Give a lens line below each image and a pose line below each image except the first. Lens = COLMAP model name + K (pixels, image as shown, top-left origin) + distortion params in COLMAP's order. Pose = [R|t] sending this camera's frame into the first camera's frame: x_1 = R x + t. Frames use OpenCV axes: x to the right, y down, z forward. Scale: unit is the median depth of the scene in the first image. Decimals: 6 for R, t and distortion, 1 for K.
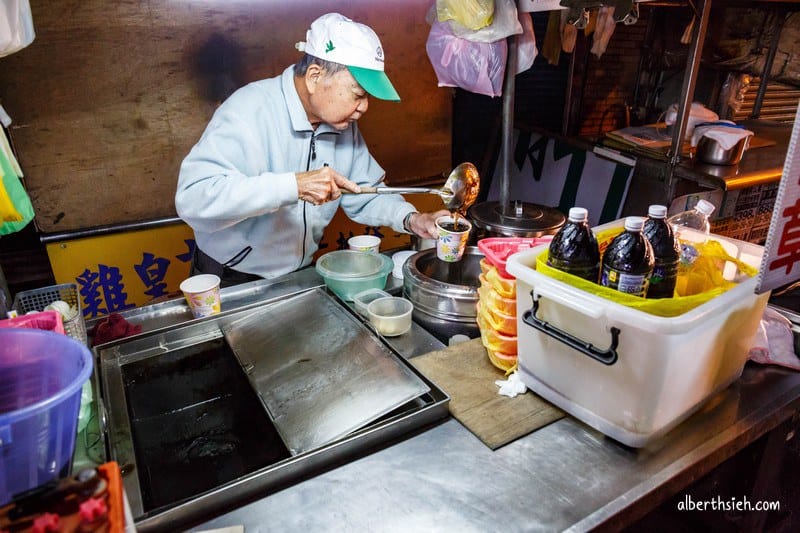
lens RADIAL K [[551.8, 0, 400.0], [0, 551.8, 266.5], [0, 0, 1]] dist [-0.056270, 0.002835]
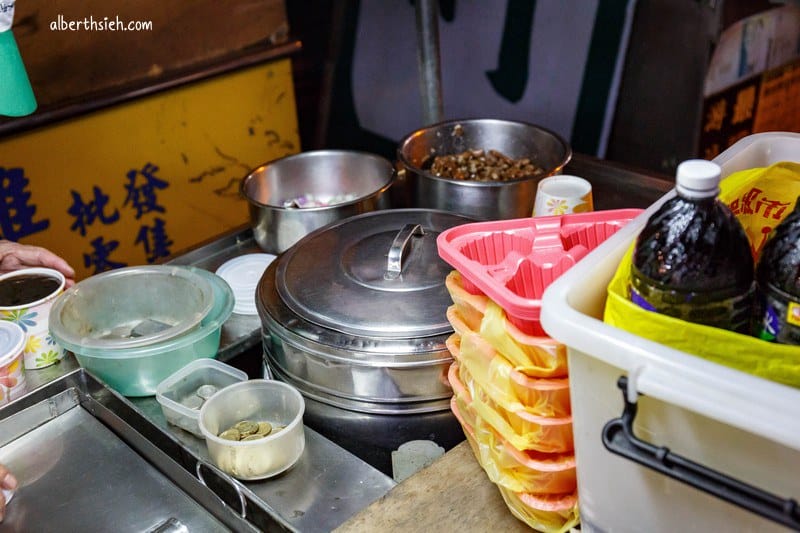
lens RADIAL K [[1014.7, 0, 400.0], [0, 1014.7, 266.5], [0, 0, 1]] dist [0.014546, 0.030751]
pose [[0.967120, -0.156932, 0.200128, -0.053695], [0.137831, 0.984753, 0.106132, -0.124176], [-0.213732, -0.075058, 0.974005, 0.252548]]
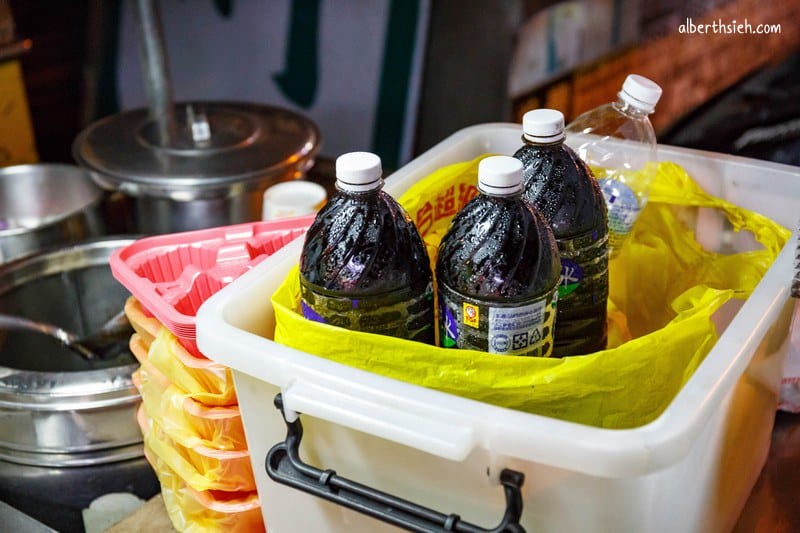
lens RADIAL K [[1192.4, 0, 400.0], [0, 1192.4, 266.5], [0, 0, 1]] dist [0.011360, 0.169429]
pose [[0.919847, -0.193837, 0.341040, 0.049869], [0.171471, 0.980611, 0.094863, -0.090159], [-0.352815, -0.028781, 0.935250, 0.188968]]
